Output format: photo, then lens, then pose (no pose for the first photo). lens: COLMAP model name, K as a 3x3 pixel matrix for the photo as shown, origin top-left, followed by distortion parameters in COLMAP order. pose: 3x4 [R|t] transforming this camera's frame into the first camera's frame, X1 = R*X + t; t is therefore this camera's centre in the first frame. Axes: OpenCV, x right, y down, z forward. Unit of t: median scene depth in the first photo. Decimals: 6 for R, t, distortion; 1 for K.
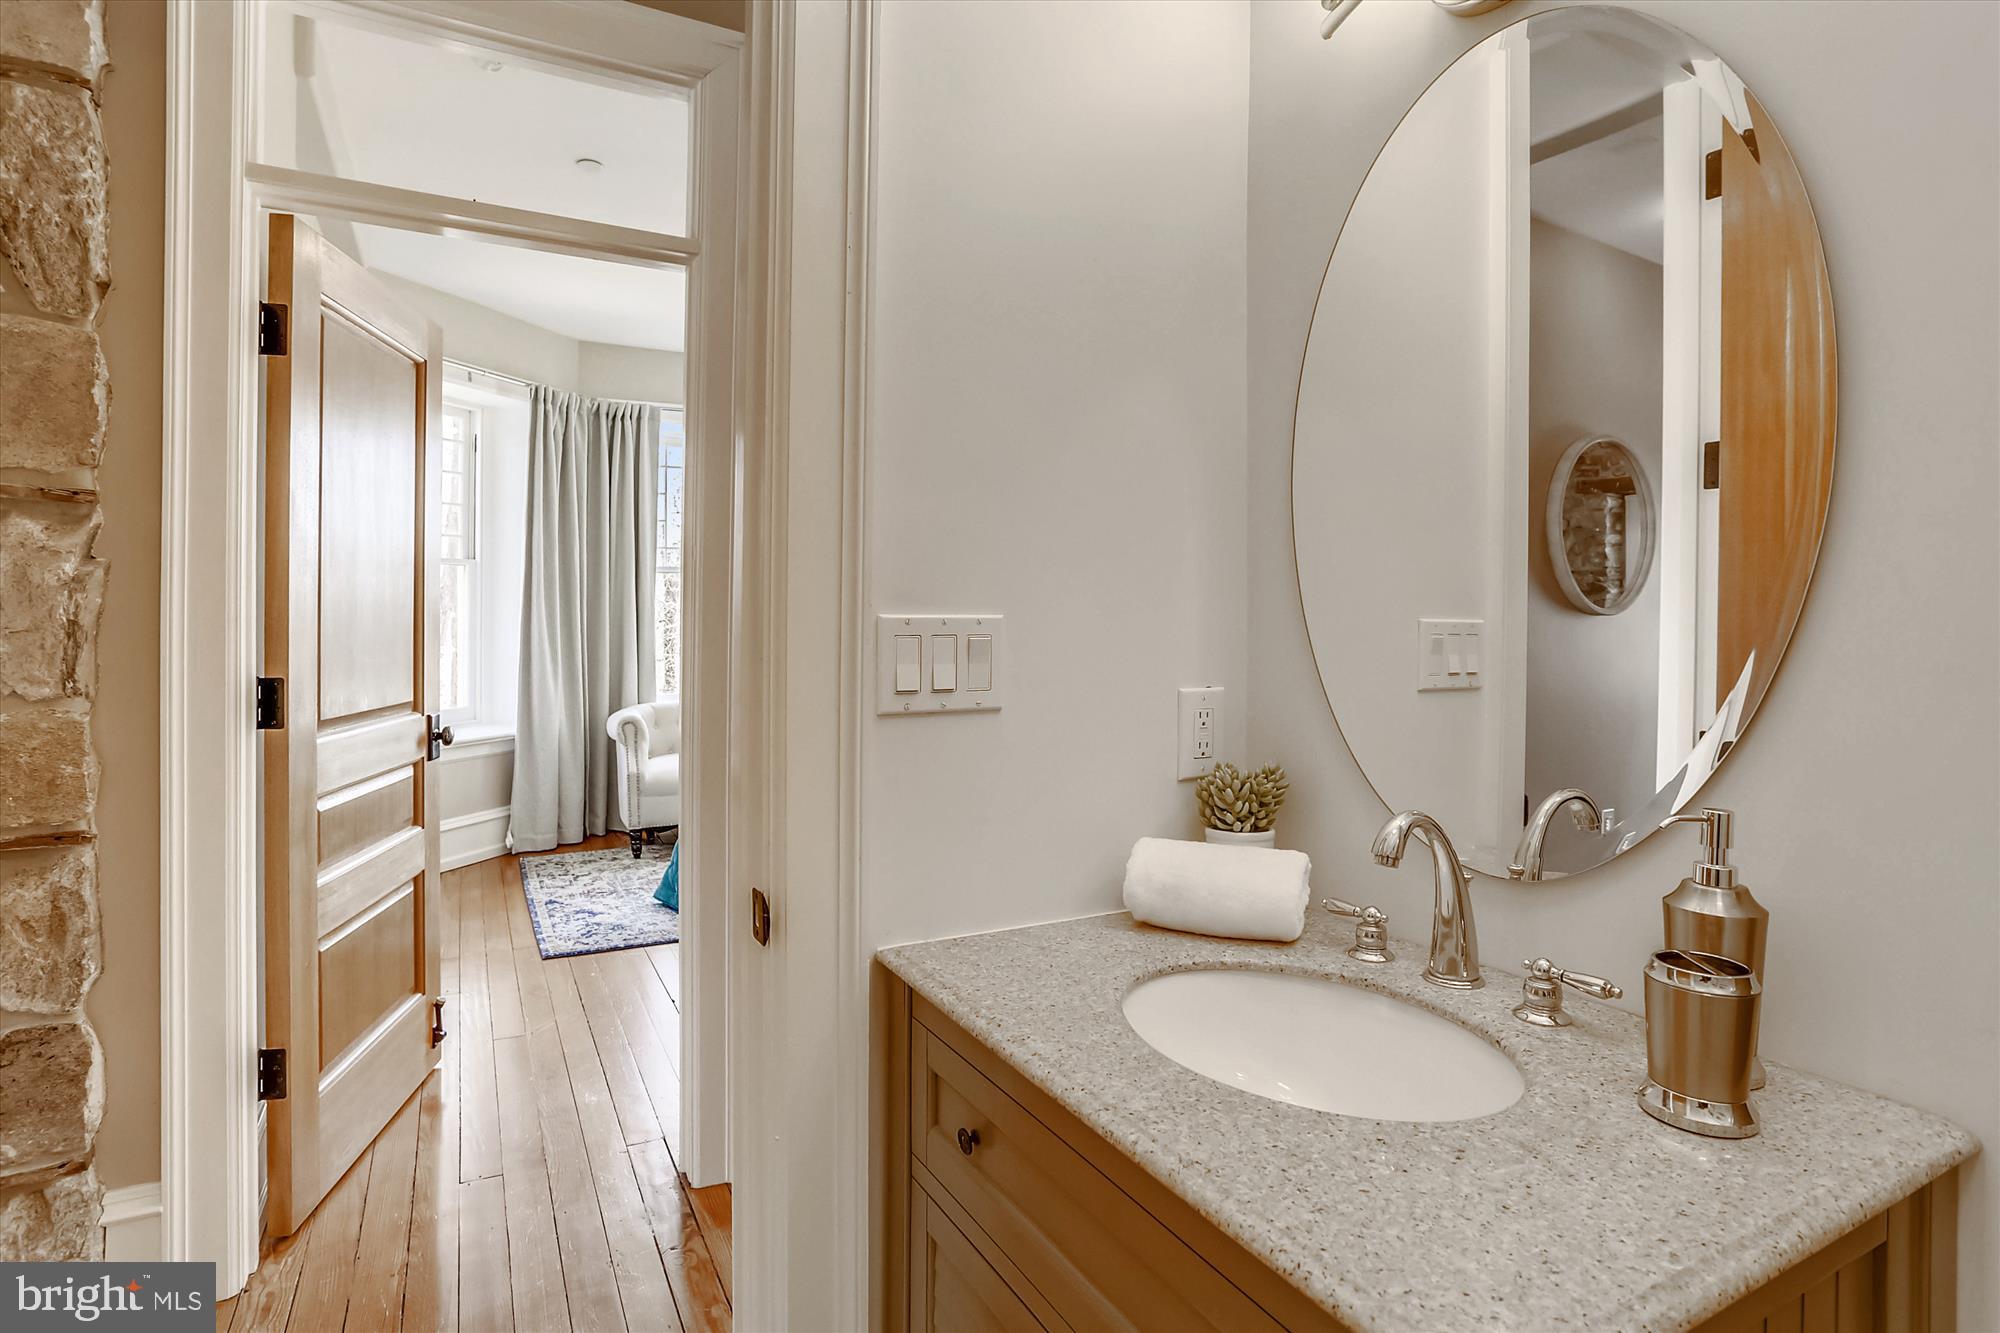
lens RADIAL K [[1000.5, 0, 999.9], [0, 1000.5, 625.2], [0, 0, 1]] dist [-0.060014, 0.026702]
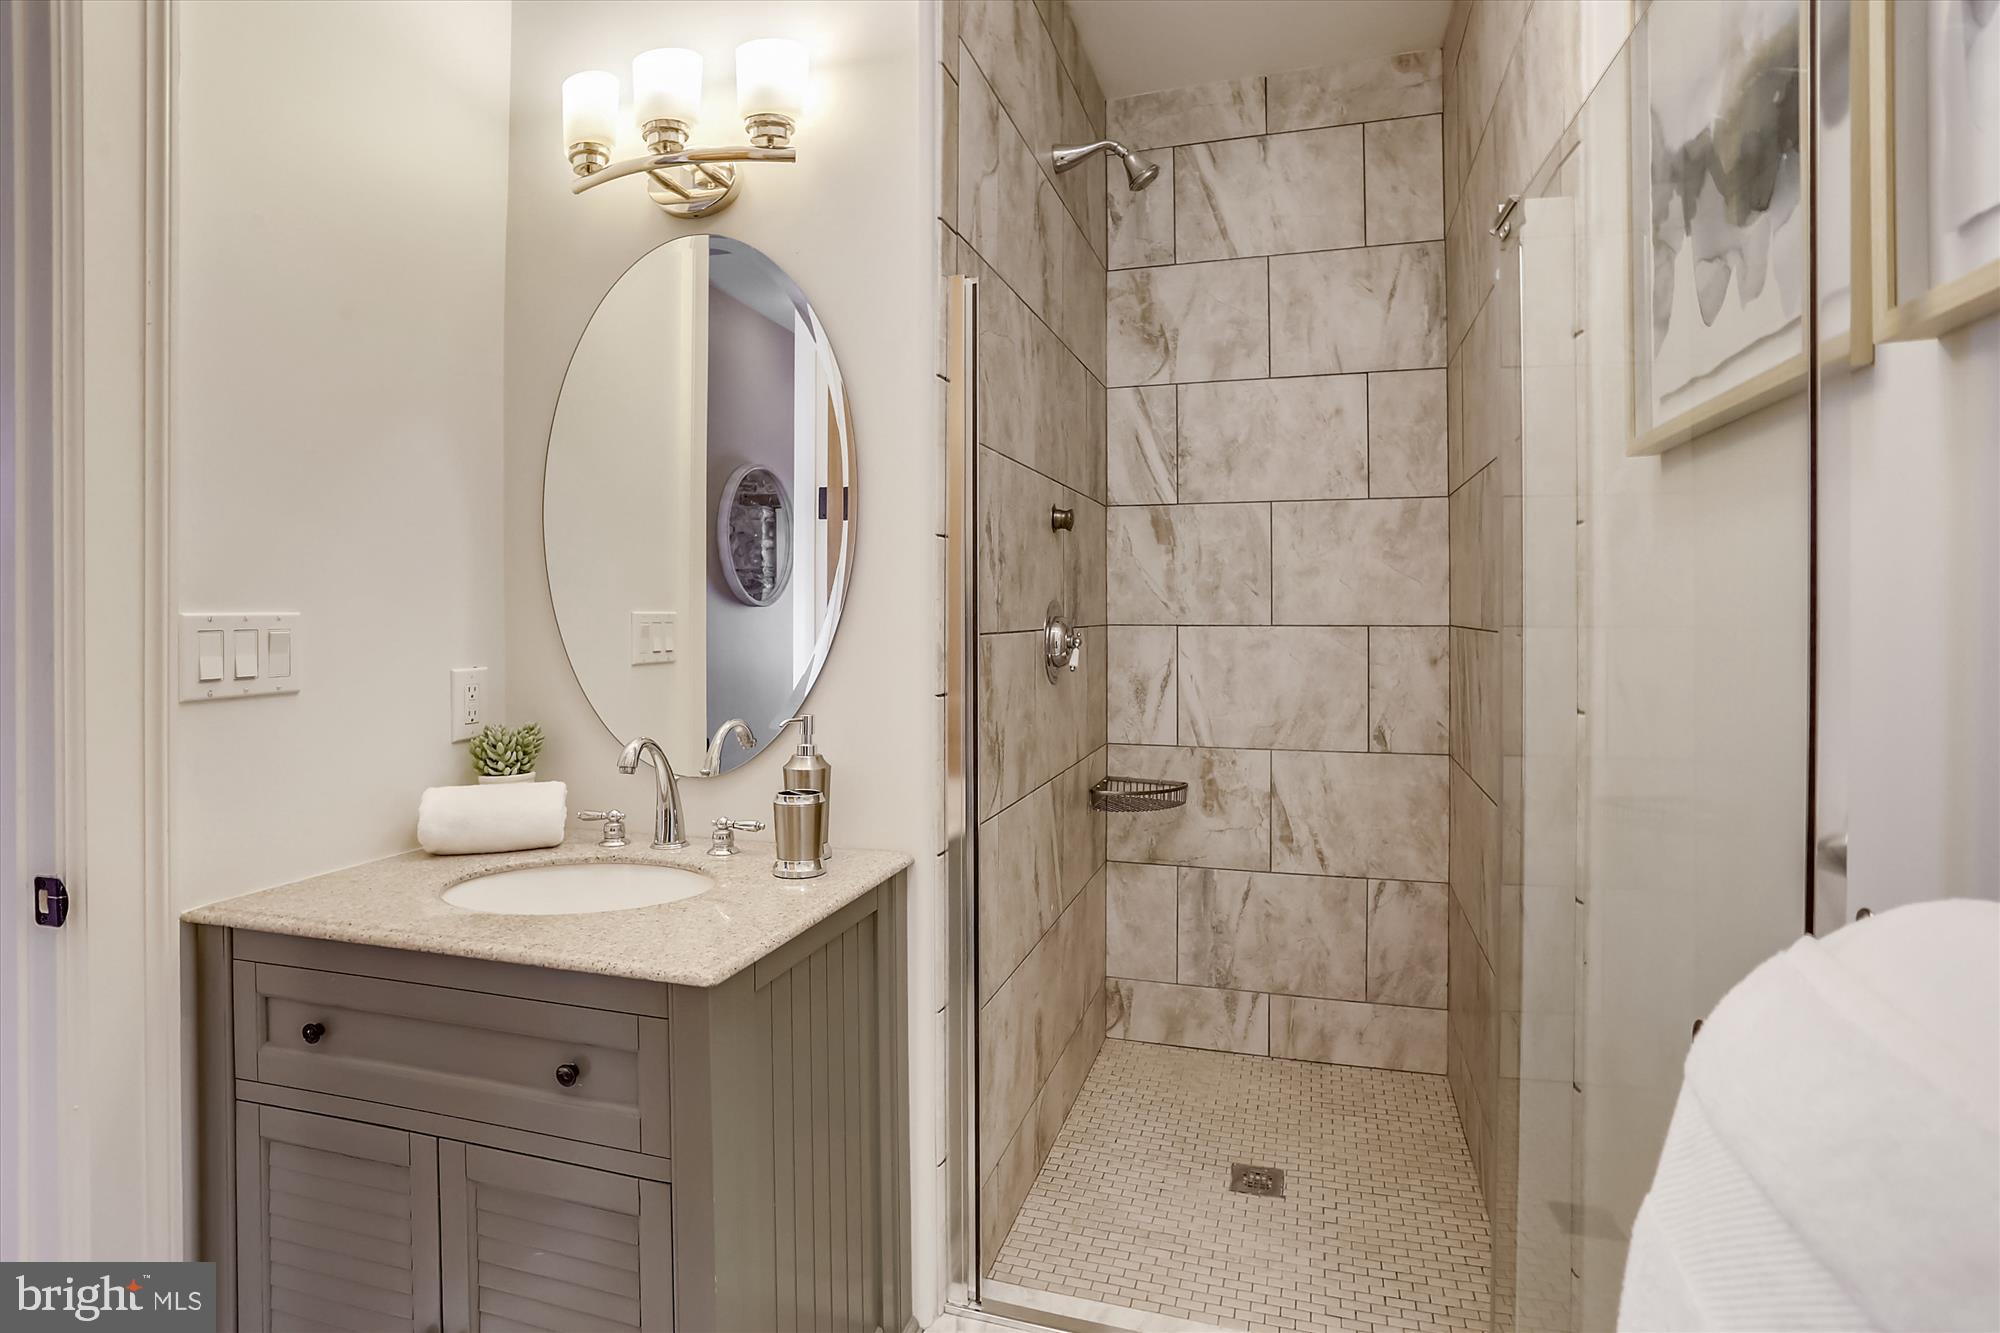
lens RADIAL K [[1000.5, 0, 999.9], [0, 1000.5, 625.2], [0, 0, 1]] dist [-0.060014, 0.026702]
pose [[0.708301, -0.017314, 0.705698, -0.254012], [0.010710, 0.999848, 0.013782, -0.001876], [-0.705829, -0.002204, 0.708378, -0.449267]]
